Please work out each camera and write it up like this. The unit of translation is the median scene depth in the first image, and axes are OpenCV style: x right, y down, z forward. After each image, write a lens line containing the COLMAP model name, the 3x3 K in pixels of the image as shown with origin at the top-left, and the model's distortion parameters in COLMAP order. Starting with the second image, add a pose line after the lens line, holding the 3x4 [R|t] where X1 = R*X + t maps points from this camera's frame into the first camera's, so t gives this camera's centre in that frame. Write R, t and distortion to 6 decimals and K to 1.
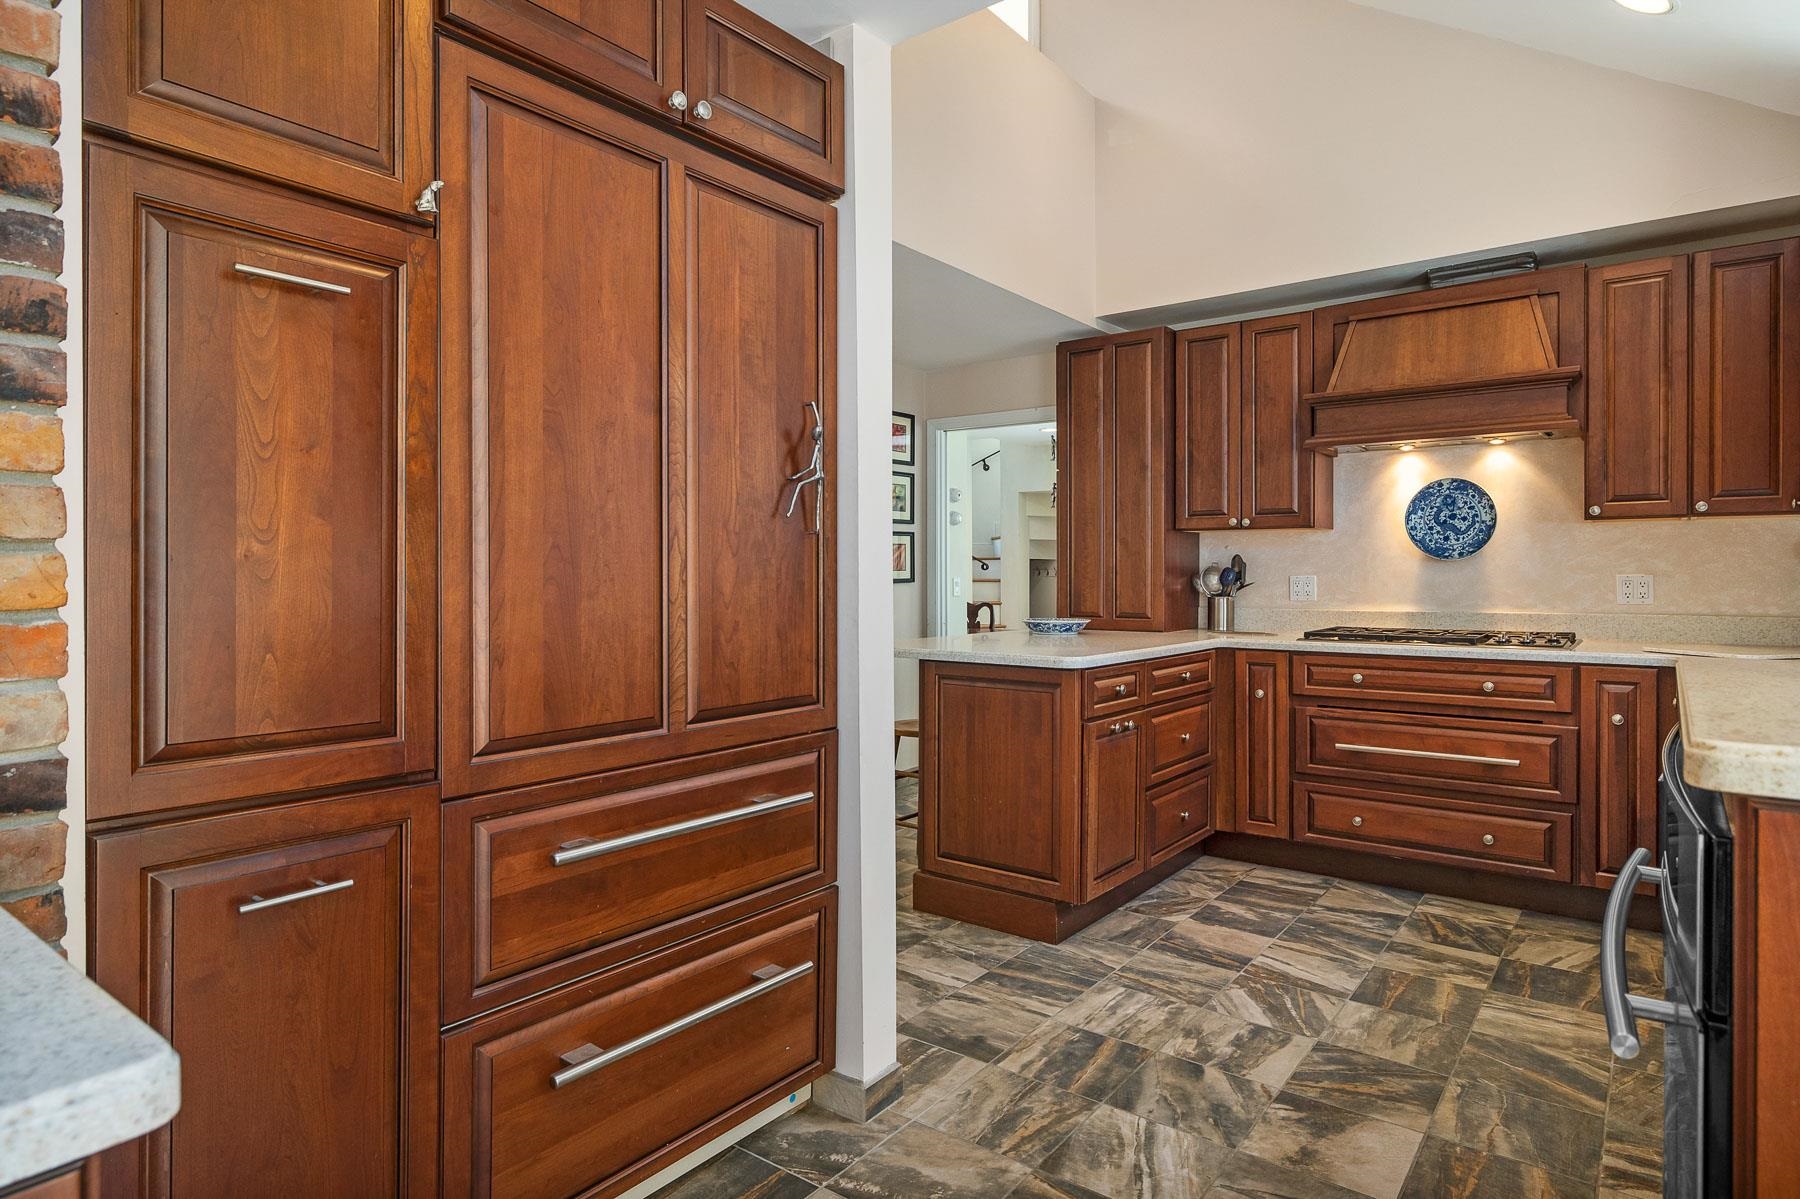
lens RADIAL K [[1011.4, 0, 915.2], [0, 1011.4, 589.3], [0, 0, 1]] dist [-0.001538, 0.000891]
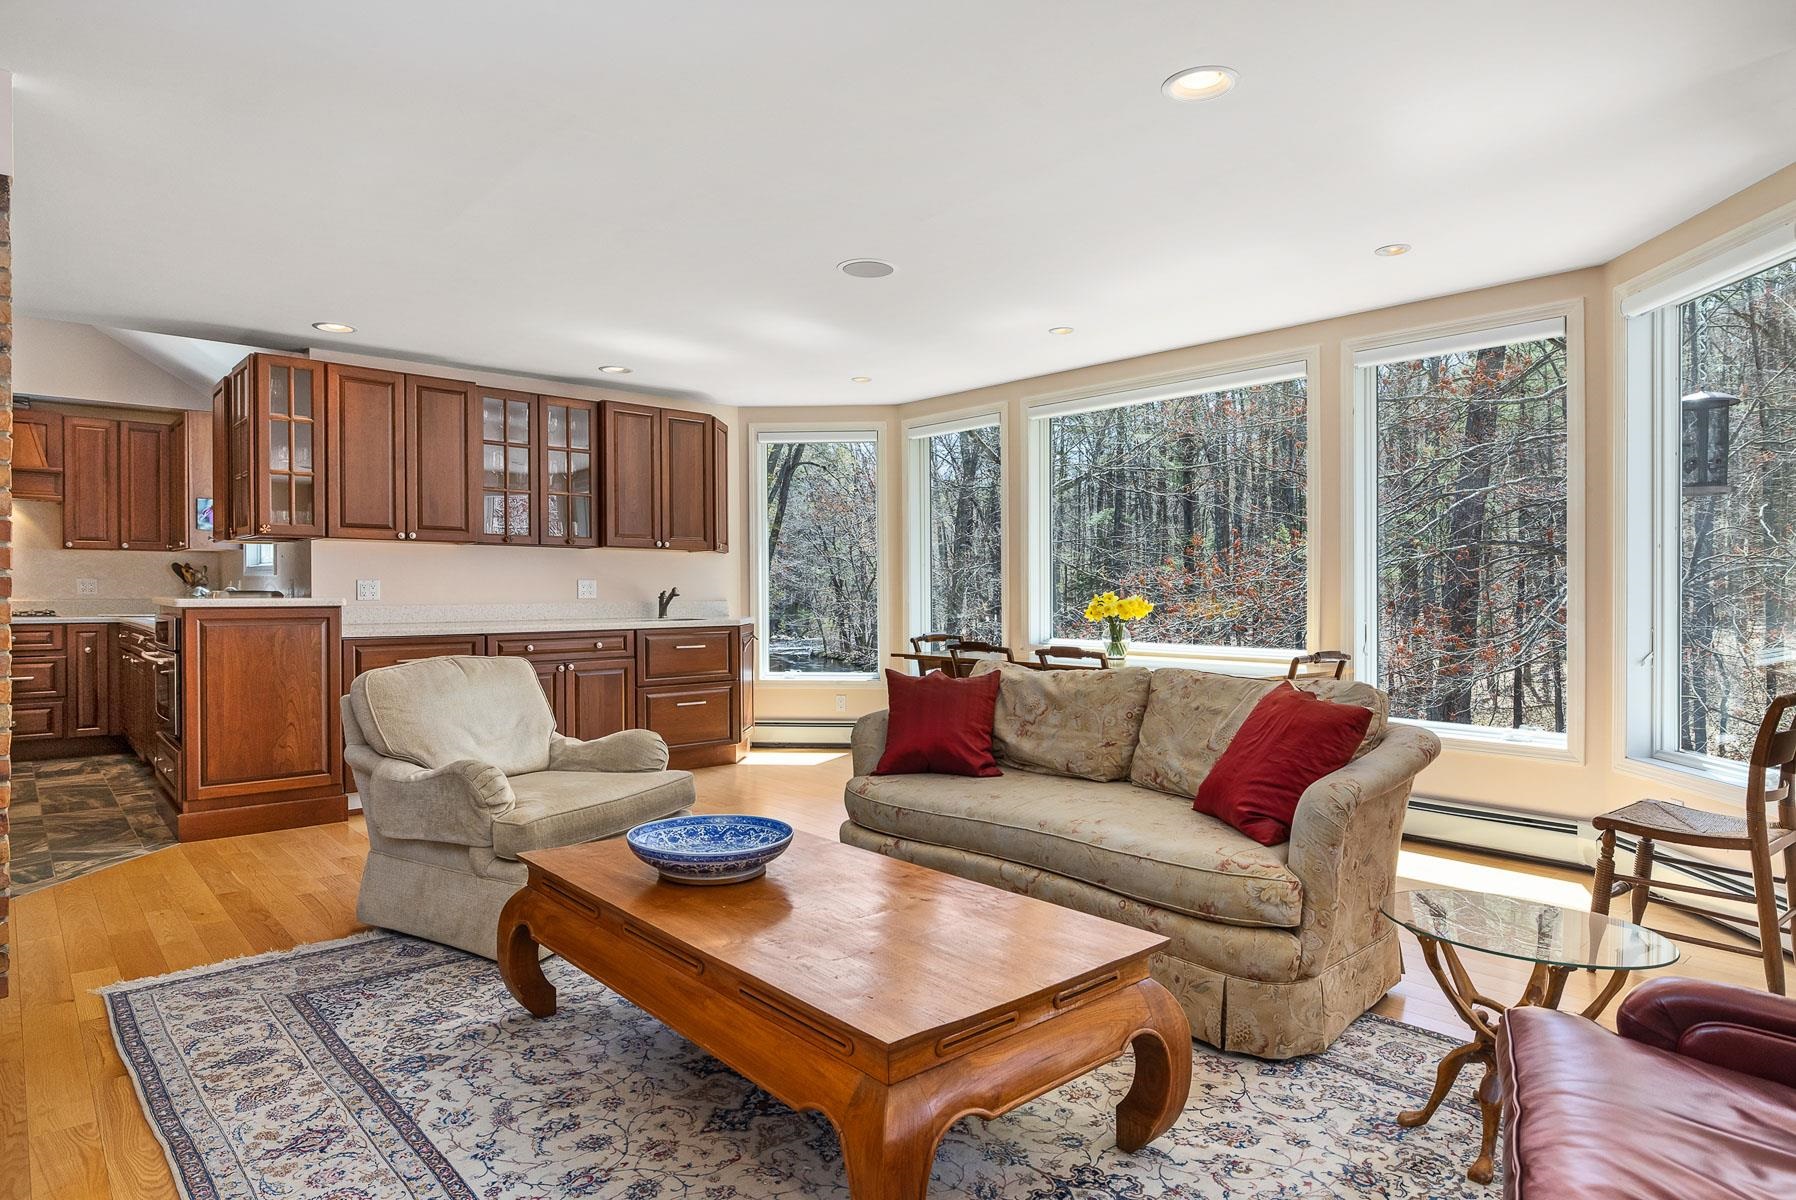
lens RADIAL K [[1009.1, 0, 908.8], [0, 1009.1, 597.7], [0, 0, 1]] dist [-0.001538, 0.000891]
pose [[0.193803, -0.002236, 0.981038, -1.303680], [0.012791, 0.999918, -0.000248, 0.063428], [-0.980957, 0.012597, 0.193815, -1.350287]]
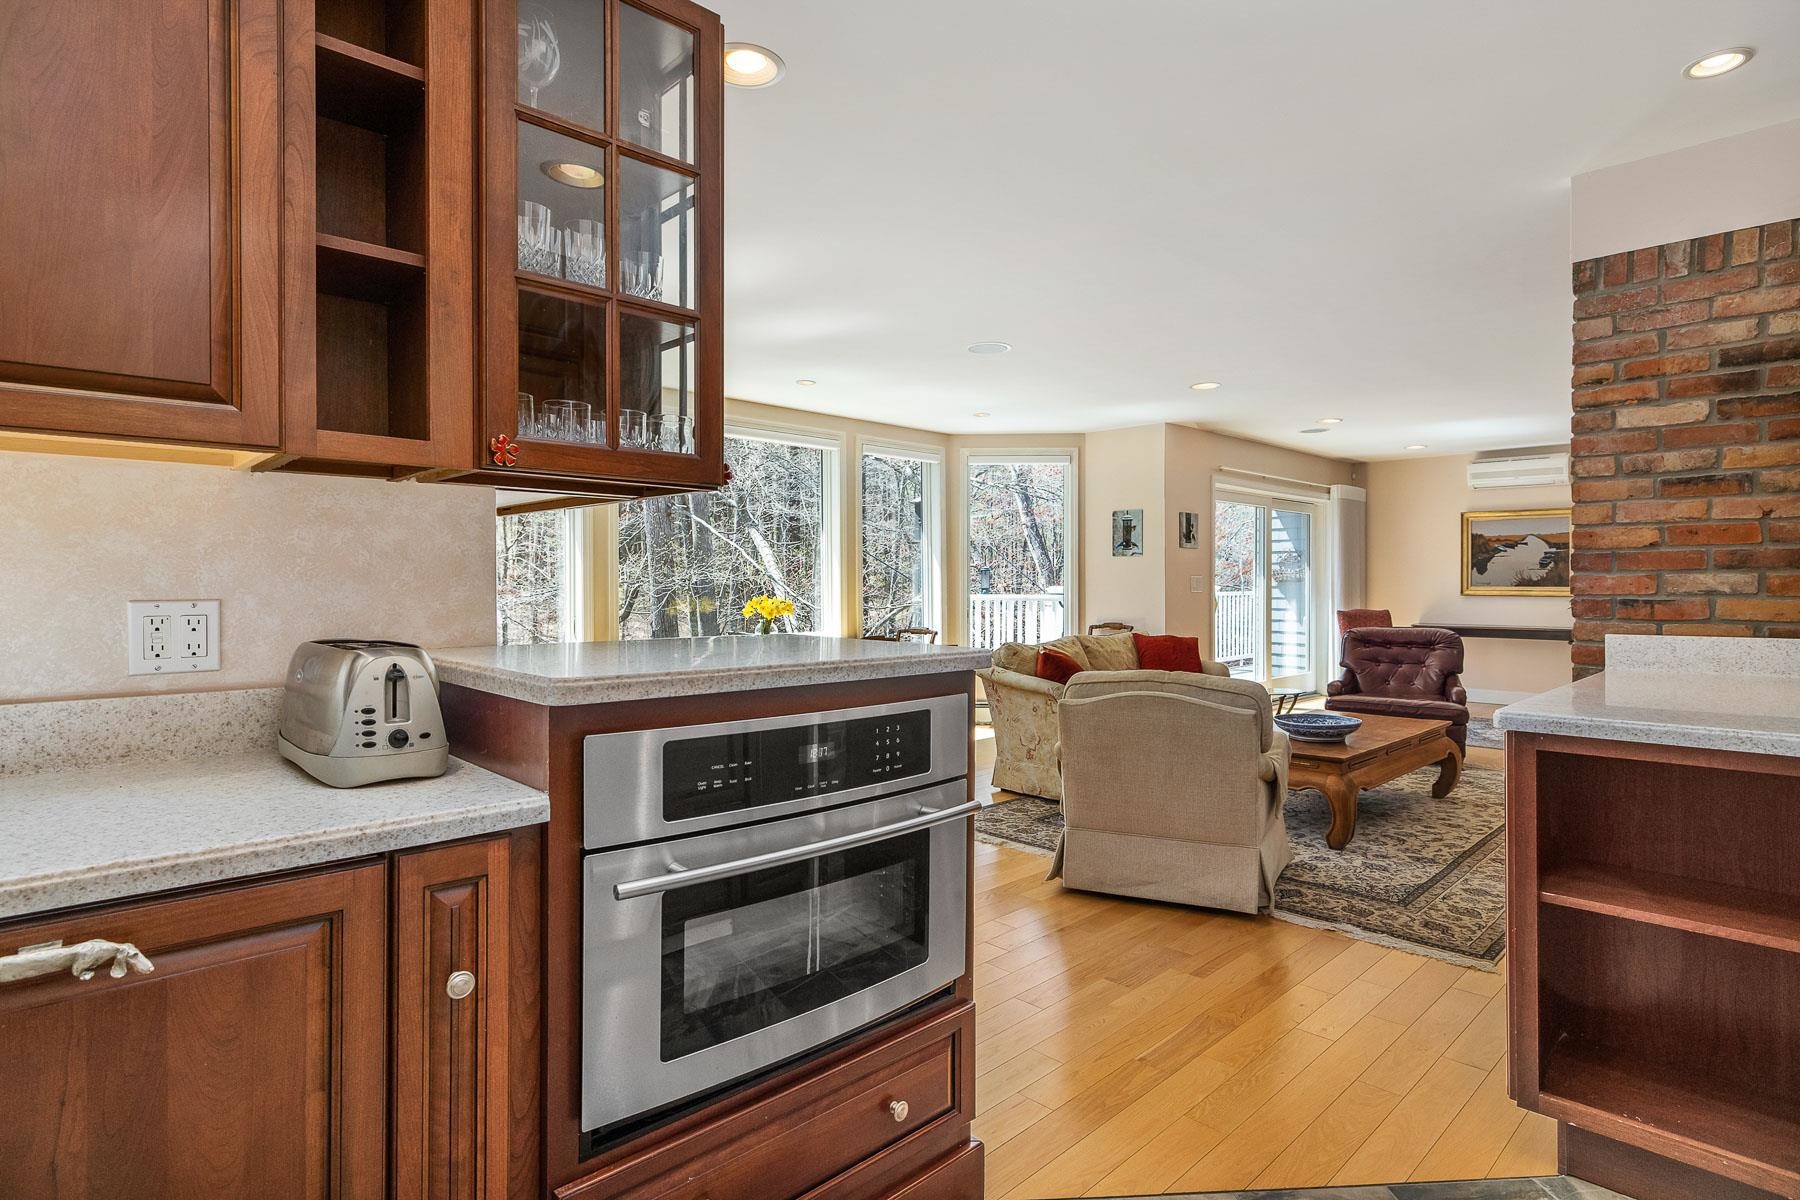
lens RADIAL K [[927.9, 0, 901.6], [0, 927.9, 587.7], [0, 0, 1]] dist [-0.006639, 0.002607]
pose [[-0.985682, 0.002636, 0.168597, 0.186842], [0.006531, 0.999724, 0.022552, -0.018349], [-0.168491, 0.023330, -0.985427, 1.060798]]
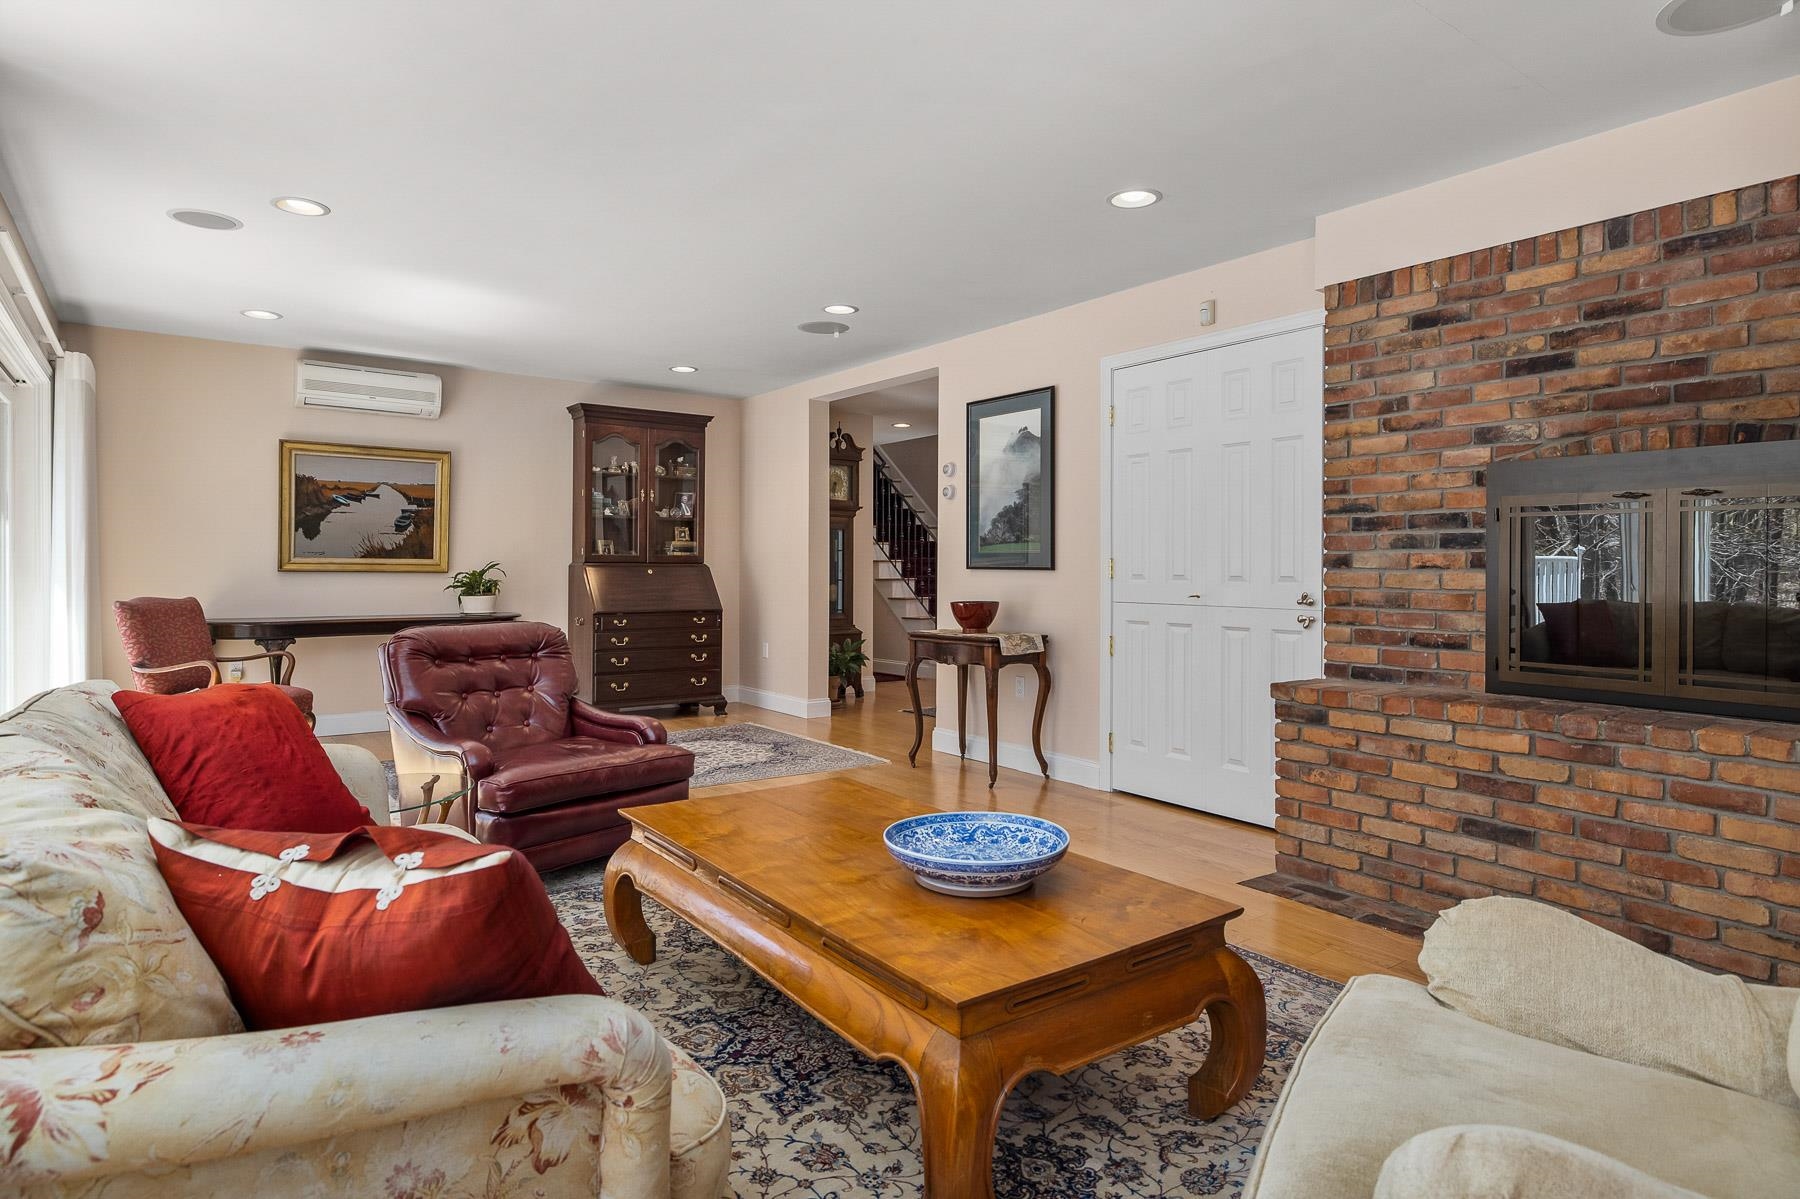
lens RADIAL K [[1011.4, 0, 901.5], [0, 1011.4, 581.1], [0, 0, 1]] dist [-0.001538, 0.000891]
pose [[-0.301488, 0.011257, -0.953403, 0.551892], [-0.020762, 0.999616, 0.018368, 0.055903], [0.953244, 0.025332, -0.301139, -0.749734]]
